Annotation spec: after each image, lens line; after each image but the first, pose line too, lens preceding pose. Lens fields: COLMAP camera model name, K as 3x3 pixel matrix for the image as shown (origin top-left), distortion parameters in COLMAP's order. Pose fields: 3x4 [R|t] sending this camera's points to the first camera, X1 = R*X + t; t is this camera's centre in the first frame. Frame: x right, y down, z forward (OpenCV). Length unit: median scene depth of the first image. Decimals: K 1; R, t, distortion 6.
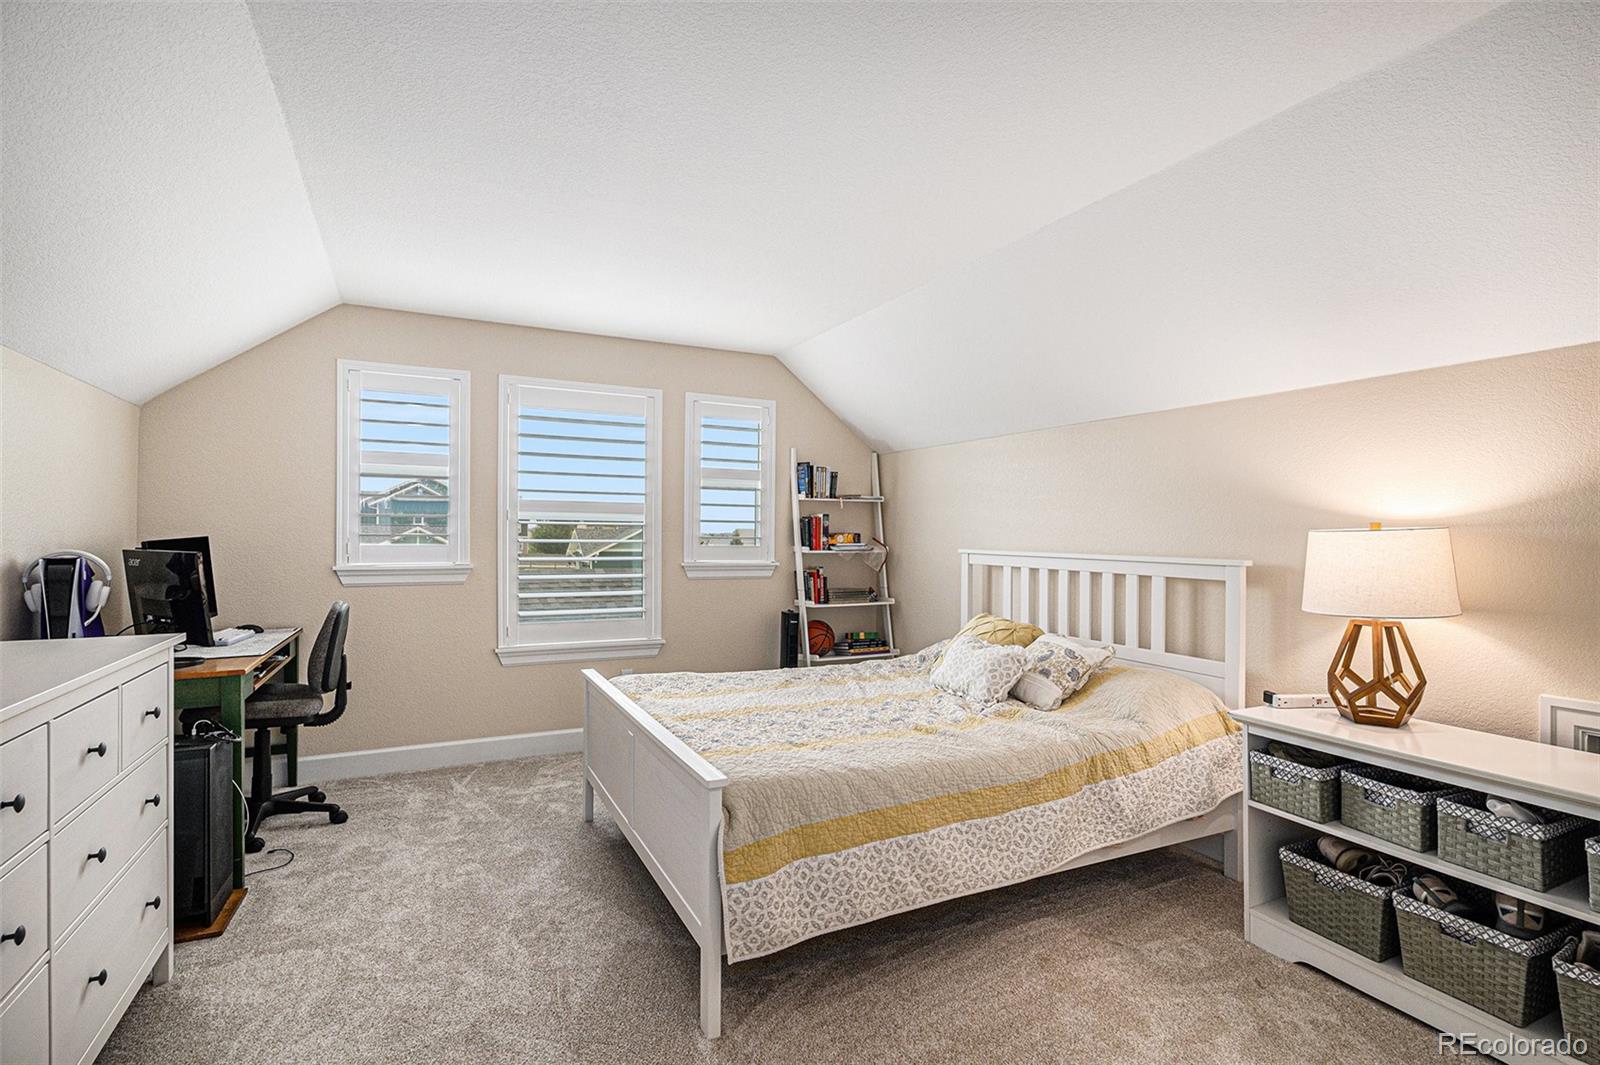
lens RADIAL K [[758.8, 0, 785.3], [0, 758.8, 524.6], [0, 0, 1]] dist [-0.000495, -0.000428]
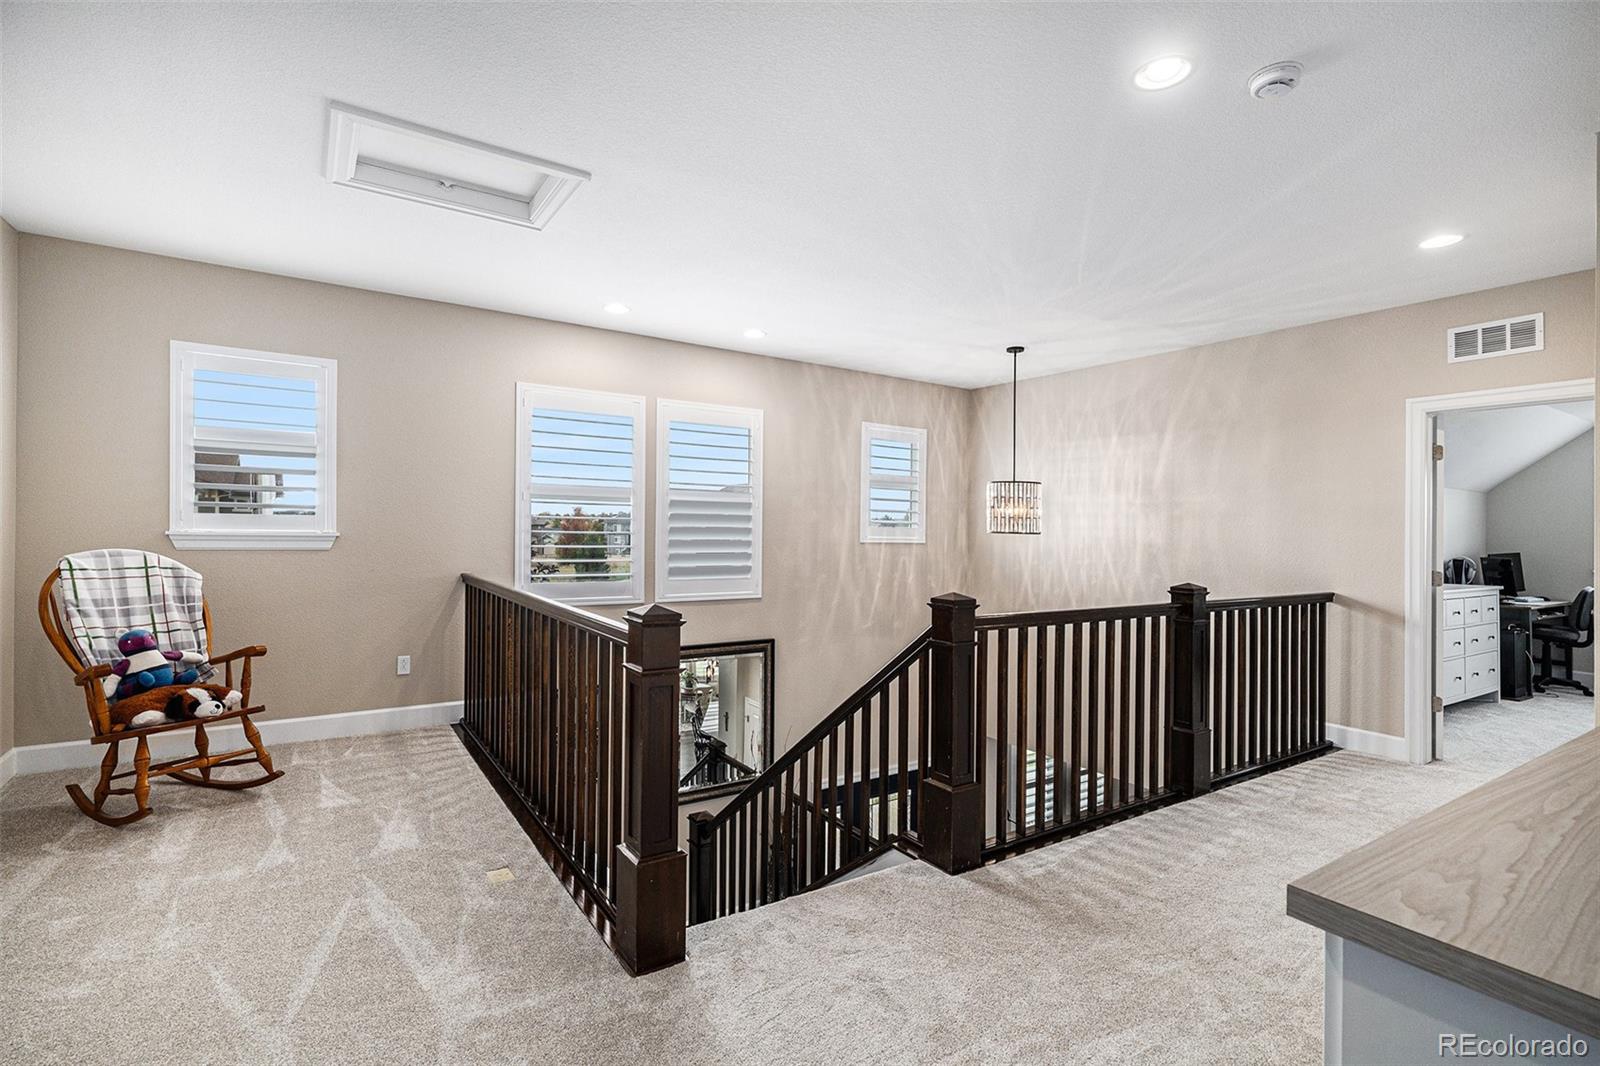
lens RADIAL K [[760.1, 0, 800.0], [0, 760.1, 533.0], [0, 0, 1]] dist [0.004022, 0.000638]
pose [[0.121584, -0.009511, -0.992536, 1.210506], [-0.011707, 0.999871, -0.011015, 0.003500], [0.992512, 0.012959, 0.121457, -1.374962]]
